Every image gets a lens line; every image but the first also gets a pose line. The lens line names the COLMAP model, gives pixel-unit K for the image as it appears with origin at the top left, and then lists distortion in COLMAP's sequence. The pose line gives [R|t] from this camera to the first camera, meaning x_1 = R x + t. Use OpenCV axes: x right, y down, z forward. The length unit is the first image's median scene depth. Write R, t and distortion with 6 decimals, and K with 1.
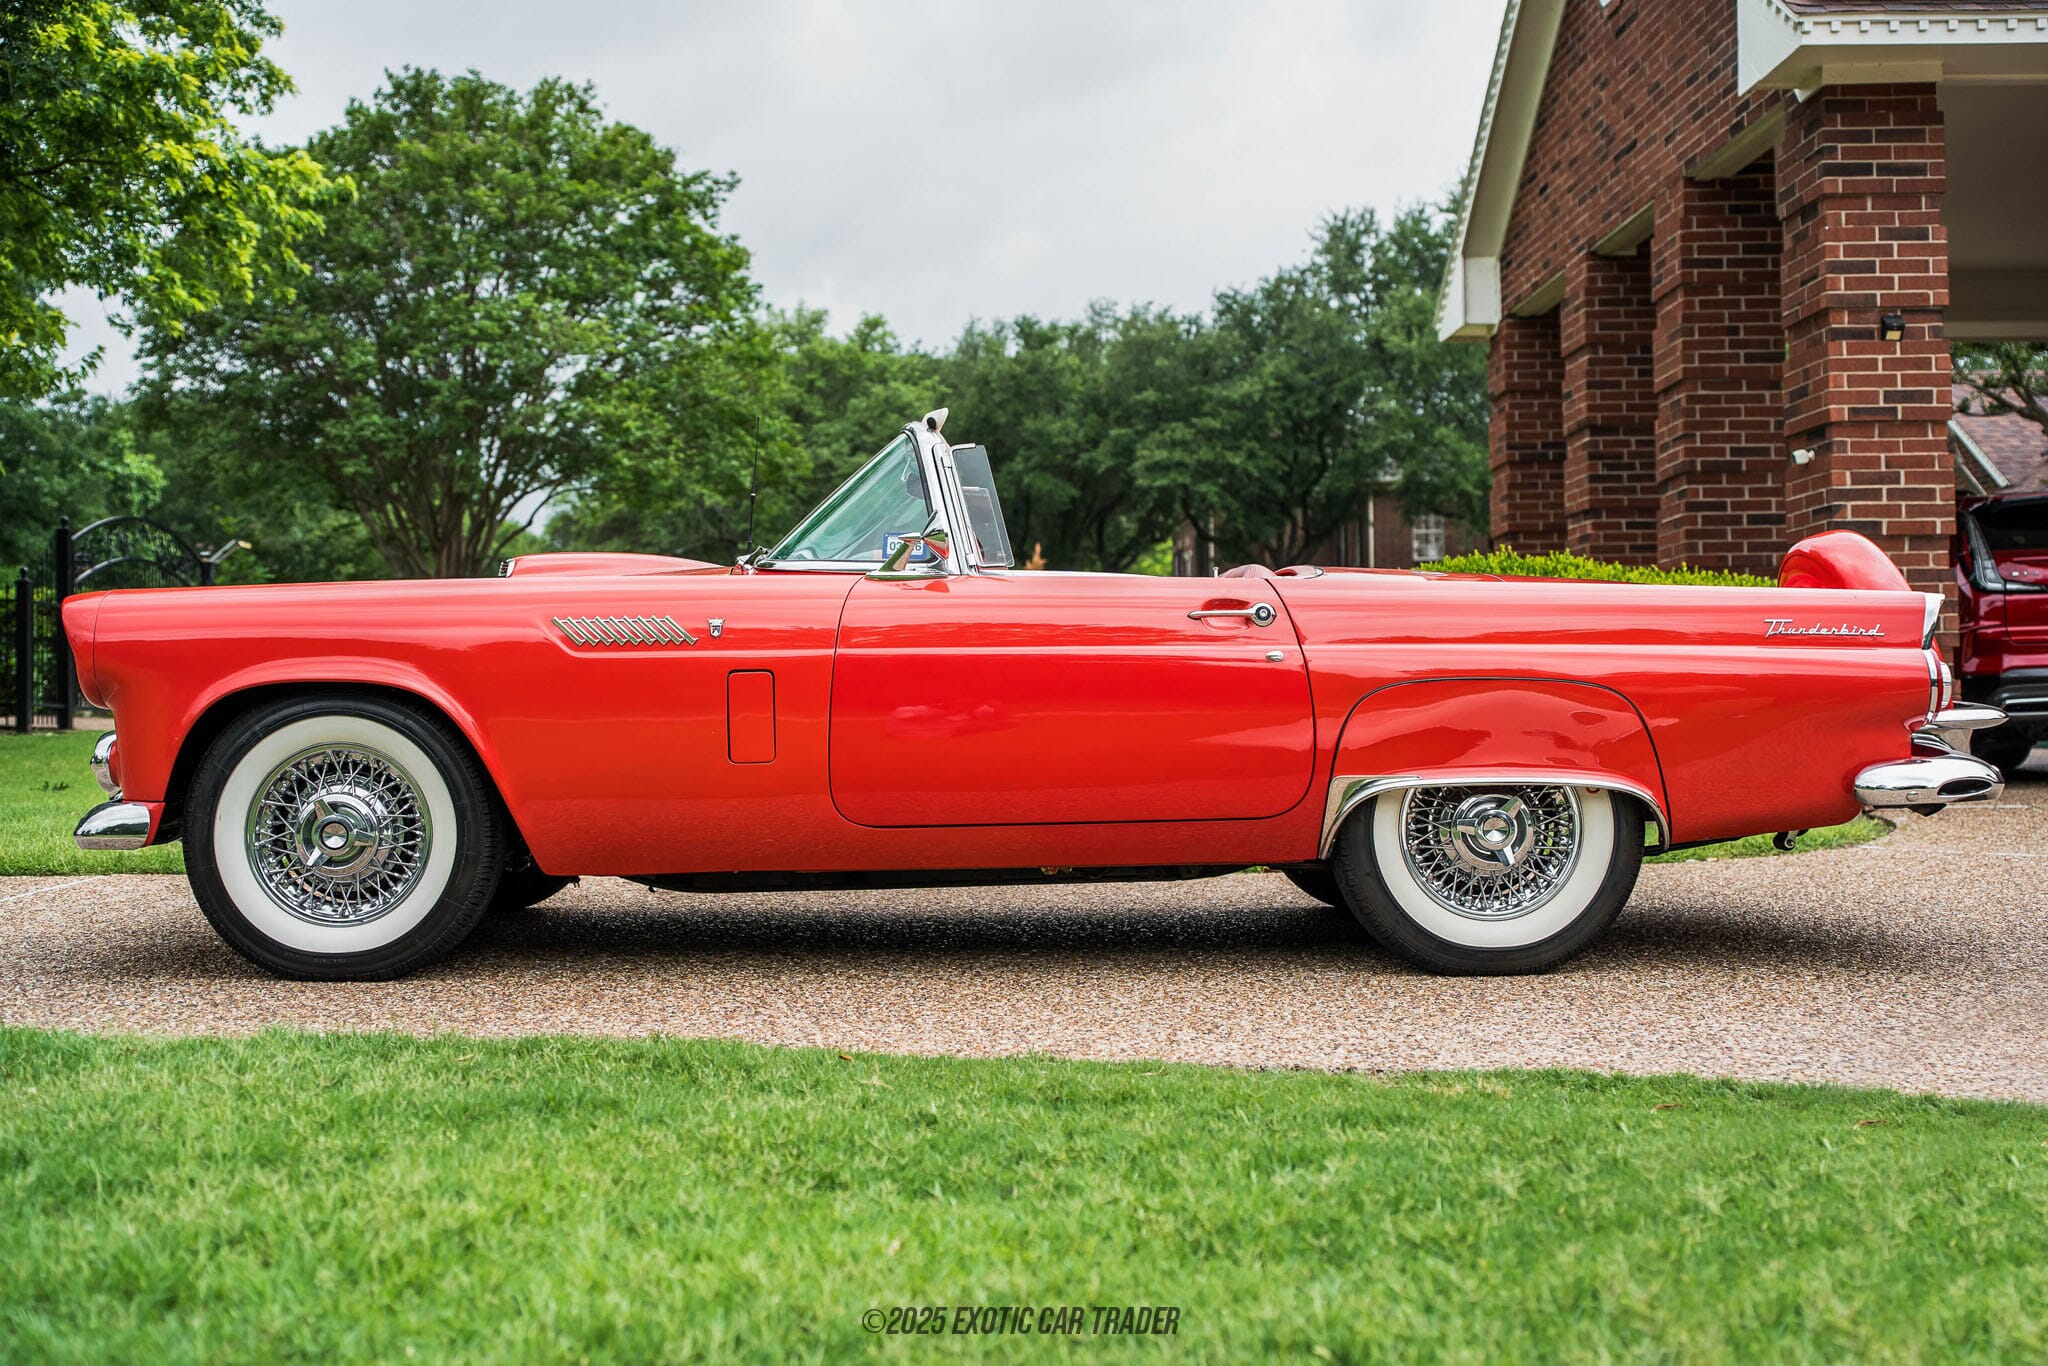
lens RADIAL K [[2332.5, 0, 1005.9], [0, 2332.5, 677.4], [0, 0, 1]] dist [0.003017, 0.000000]
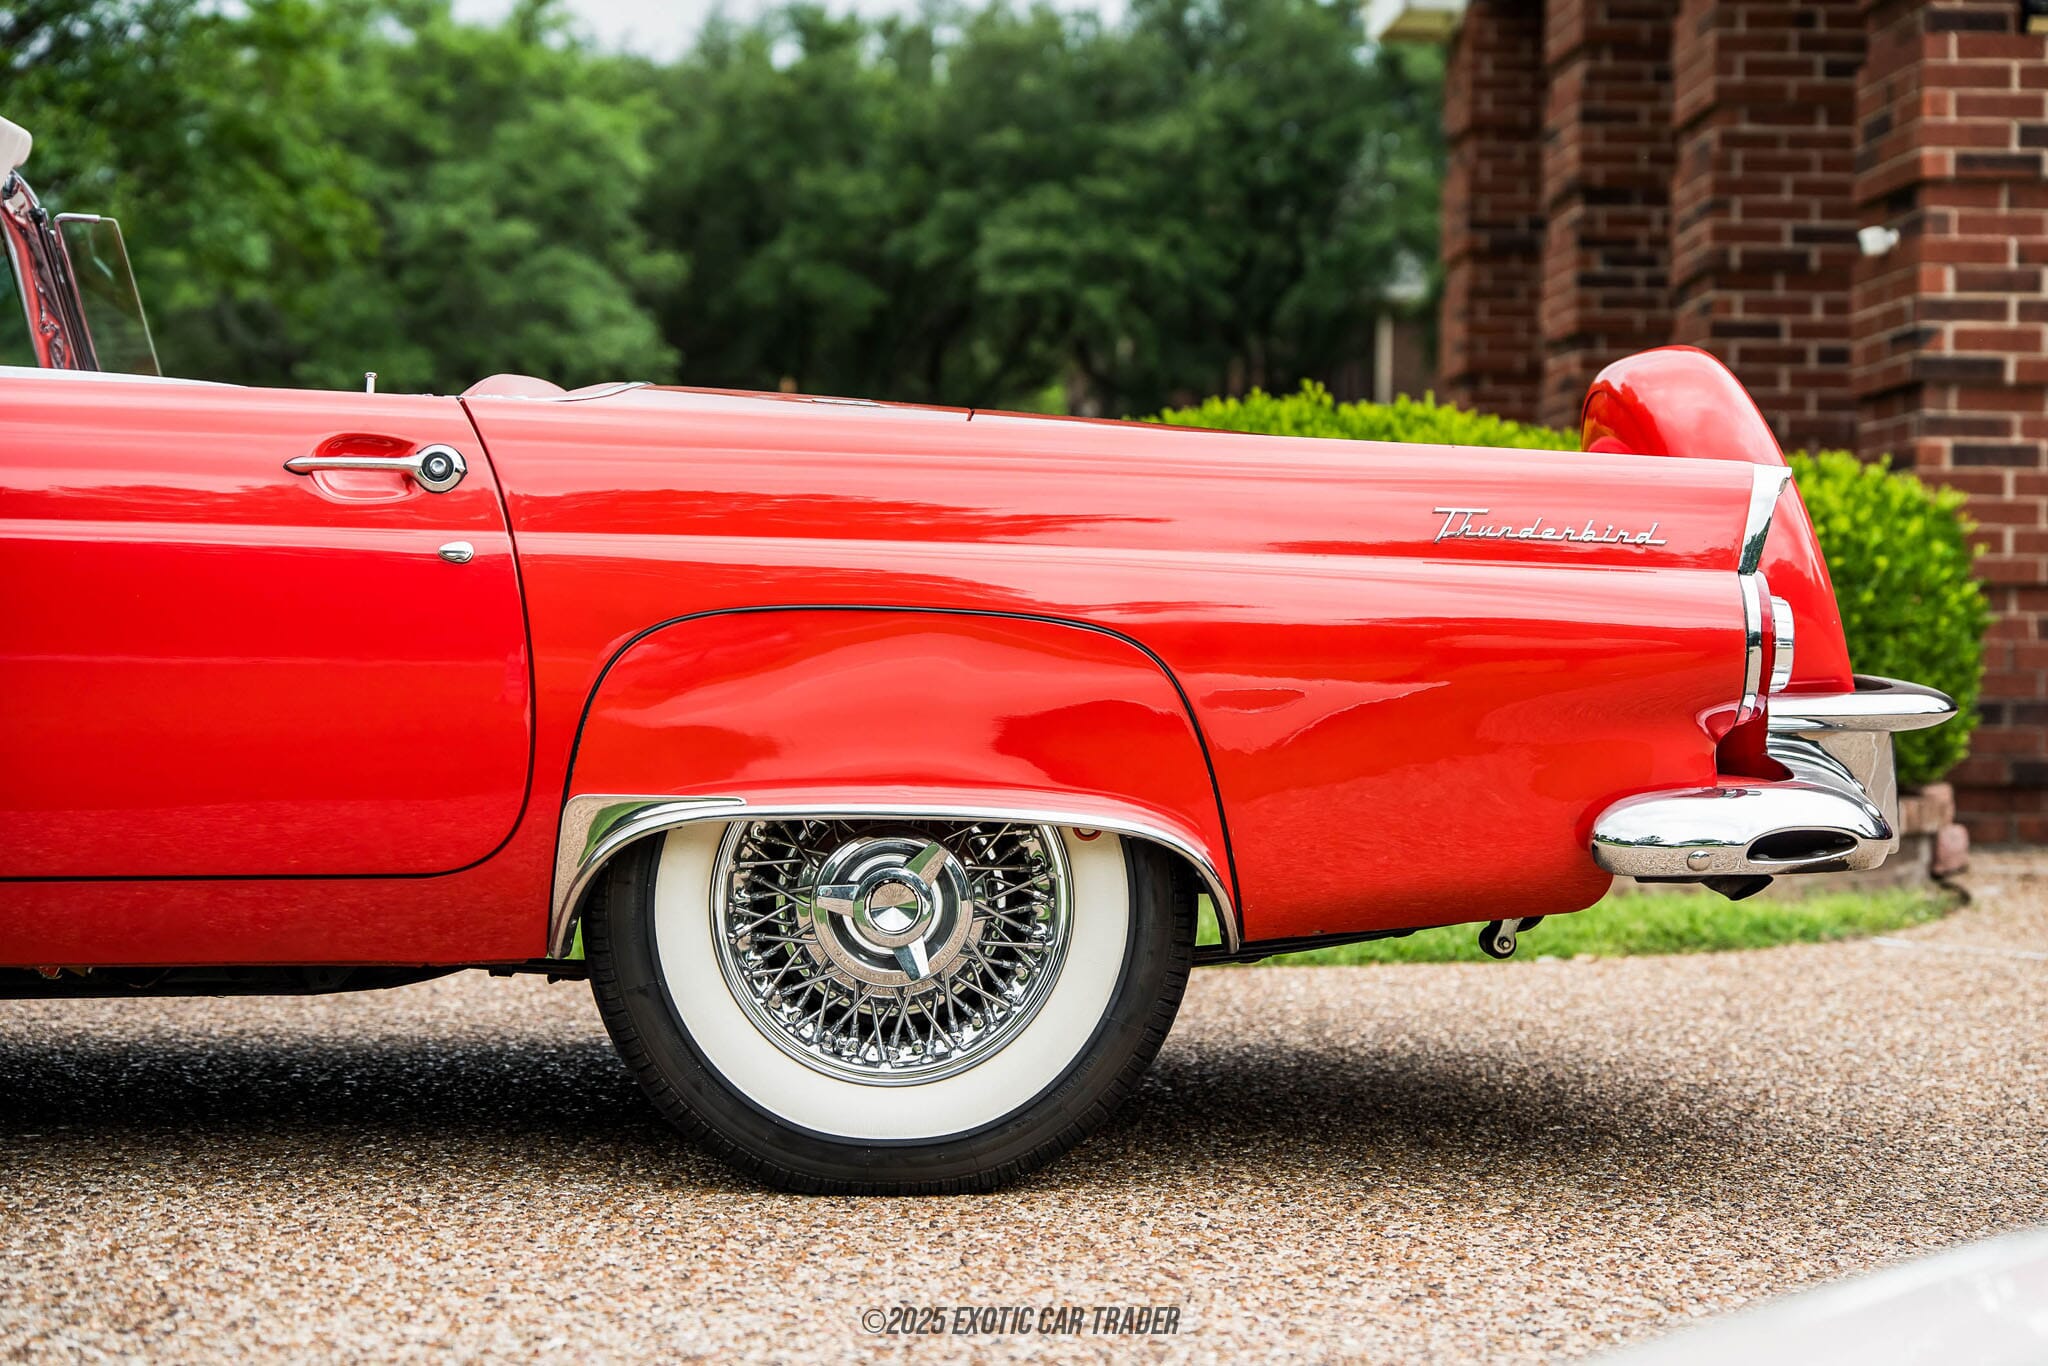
lens RADIAL K [[3877.9, 0, 1024.7], [0, 3877.9, 677.5], [0, 0, 1]] dist [0.192012, 0.000000]
pose [[0.997626, 0.024869, 0.064223, 0.149647], [-0.025990, 0.999523, 0.016691, 0.000399], [-0.063777, -0.018321, 0.997796, 0.128270]]
